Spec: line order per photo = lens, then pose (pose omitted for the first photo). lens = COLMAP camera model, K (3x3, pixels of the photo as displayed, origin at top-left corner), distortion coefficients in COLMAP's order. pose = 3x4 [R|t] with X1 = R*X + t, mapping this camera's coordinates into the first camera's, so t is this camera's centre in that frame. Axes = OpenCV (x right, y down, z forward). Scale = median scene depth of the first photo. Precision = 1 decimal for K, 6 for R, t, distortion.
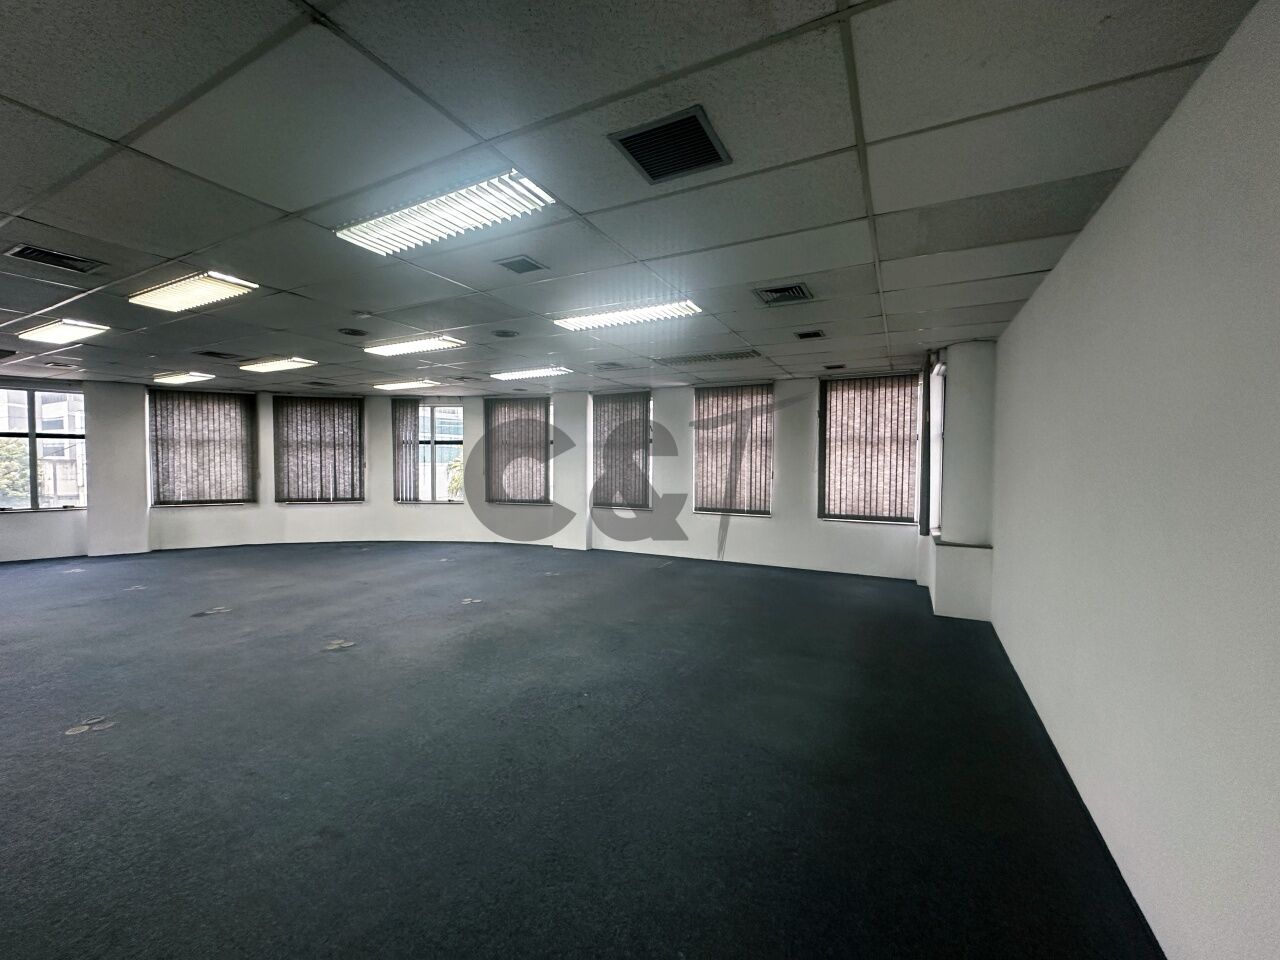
lens RADIAL K [[511.1, 0, 640.6], [0, 511.1, 479.1], [0, 0, 1]] dist [-0.004049, 0.001017]
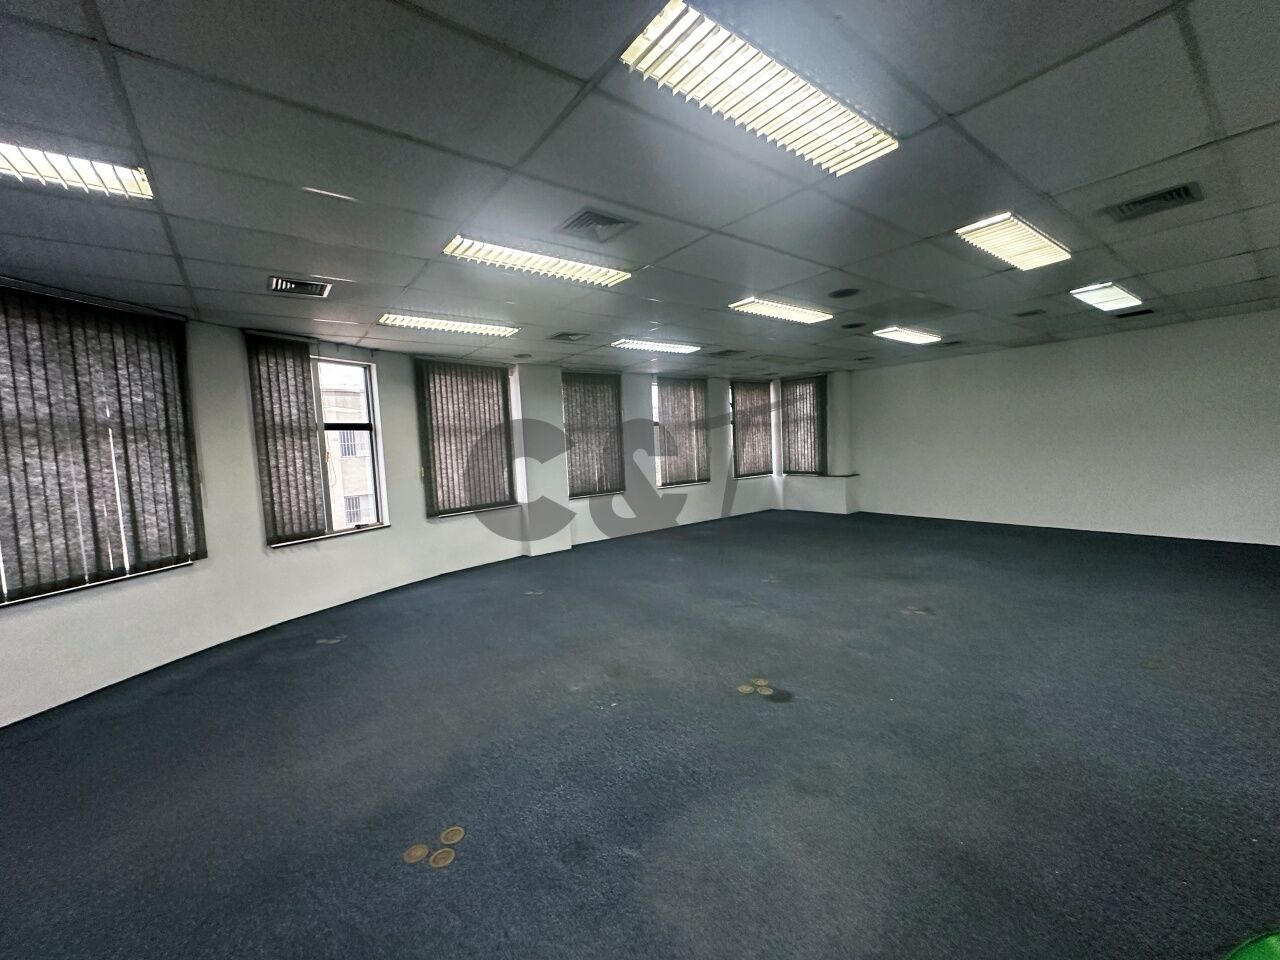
lens RADIAL K [[511.1, 0, 640.0], [0, 511.1, 477.8], [0, 0, 1]] dist [-0.004049, 0.001017]
pose [[0.425937, -0.085427, 0.900711, -1.130495], [0.082647, 0.995044, 0.055291, -0.028155], [-0.900970, 0.050891, 0.430887, 0.682199]]
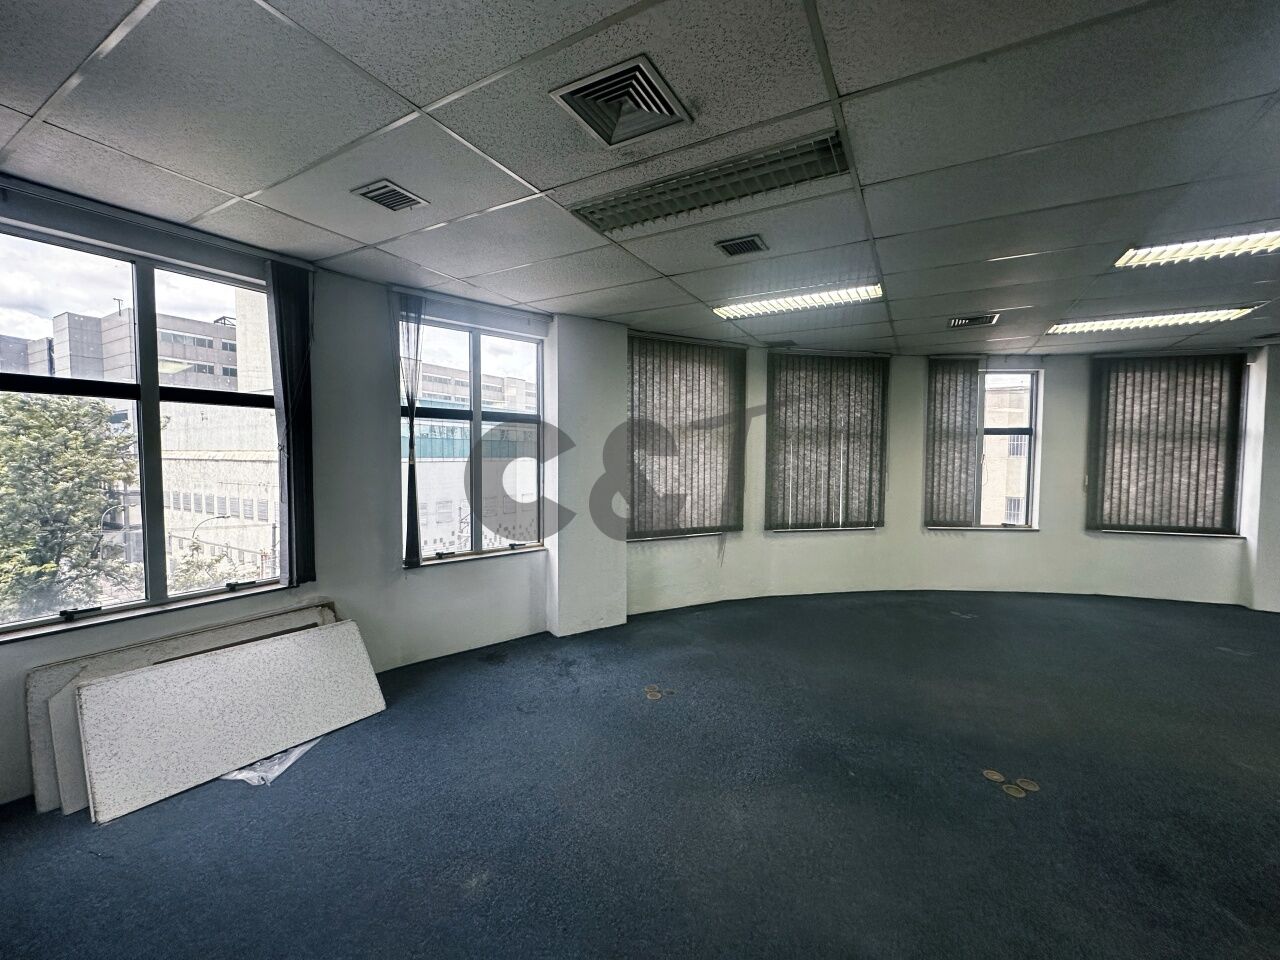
lens RADIAL K [[511.1, 0, 642.1], [0, 511.1, 478.2], [0, 0, 1]] dist [-0.004049, 0.001017]
pose [[0.999594, 0.002191, -0.028420, -1.190564], [-0.001868, 0.999934, 0.011371, -0.031469], [0.028443, -0.011313, 0.999531, 0.550788]]
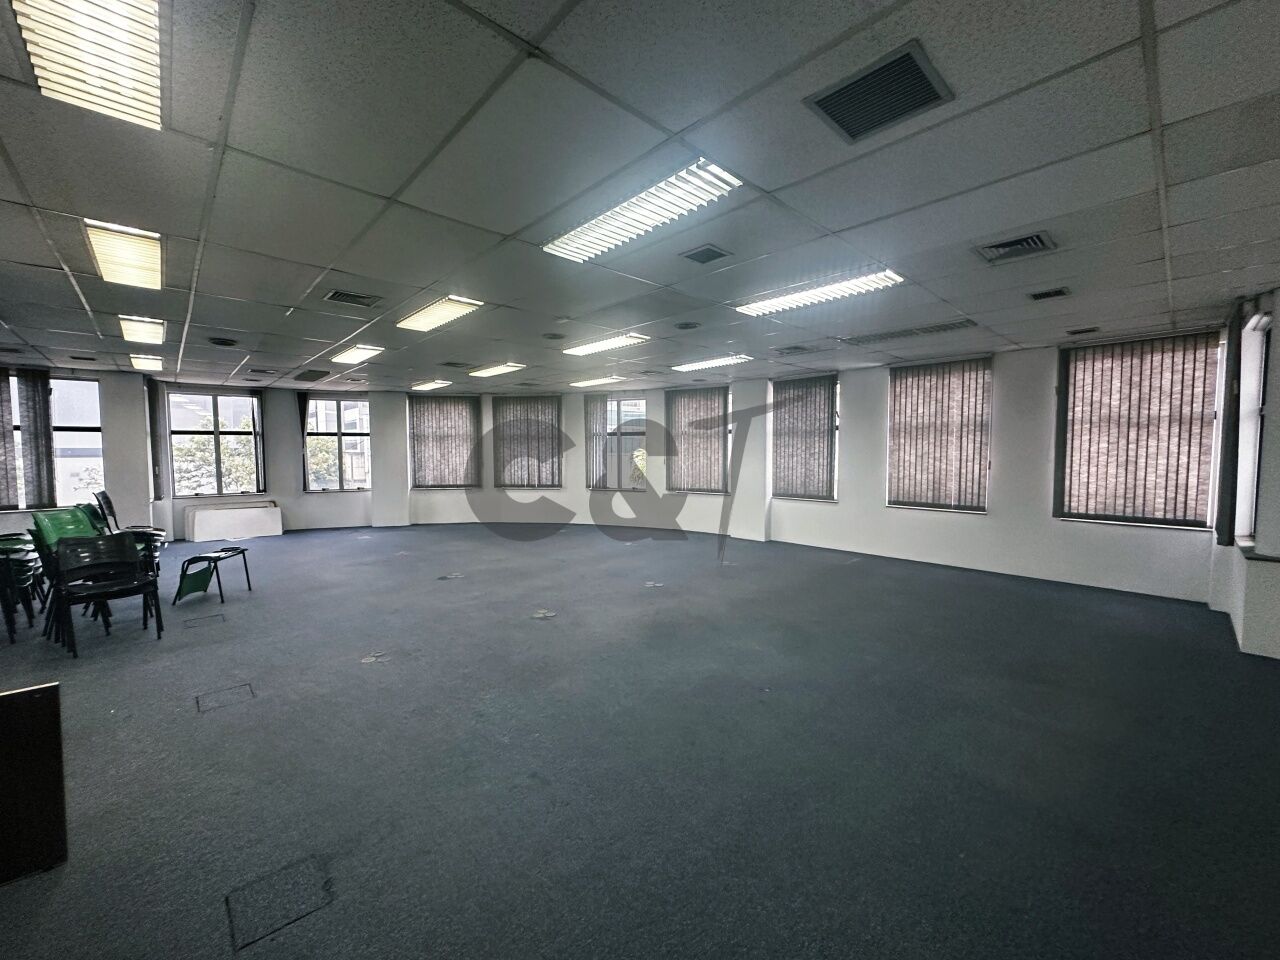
lens RADIAL K [[511.1, 0, 641.0], [0, 511.1, 479.3], [0, 0, 1]] dist [-0.004049, 0.001017]
pose [[0.942749, 0.010830, -0.333329, -0.006877], [-0.003754, 0.999754, 0.021864, -0.000562], [0.333483, -0.019361, 0.942557, 0.003607]]
